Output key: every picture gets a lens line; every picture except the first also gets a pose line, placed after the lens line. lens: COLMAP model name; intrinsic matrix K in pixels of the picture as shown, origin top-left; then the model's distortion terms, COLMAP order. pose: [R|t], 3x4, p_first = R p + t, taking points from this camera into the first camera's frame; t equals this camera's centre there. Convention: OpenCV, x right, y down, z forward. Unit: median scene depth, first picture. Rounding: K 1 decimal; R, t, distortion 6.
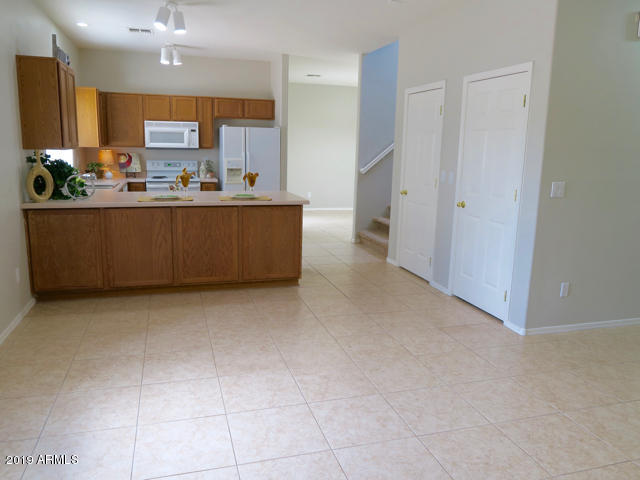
lens RADIAL K [[506.9, 0, 319.6], [0, 506.9, 240.4], [0, 0, 1]] dist [-0.021093, 0.008993]
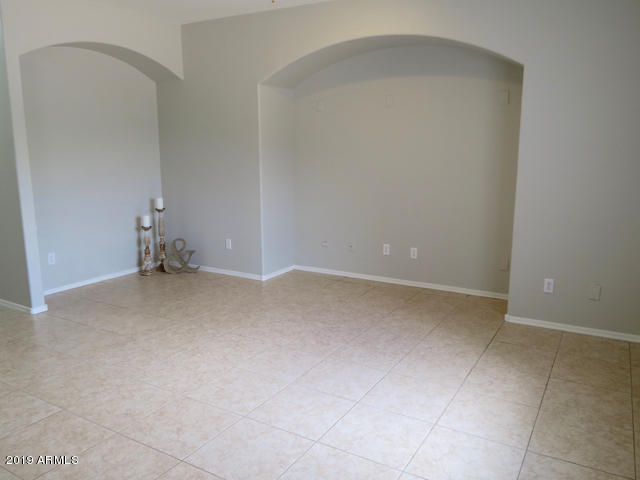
lens RADIAL K [[506.9, 0, 320.5], [0, 506.9, 240.1], [0, 0, 1]] dist [-0.021093, 0.008993]
pose [[-0.679637, -0.166156, 0.714483, -0.776041], [0.114668, 0.937970, 0.327204, -0.297481], [-0.724531, 0.304308, -0.618427, 1.430745]]
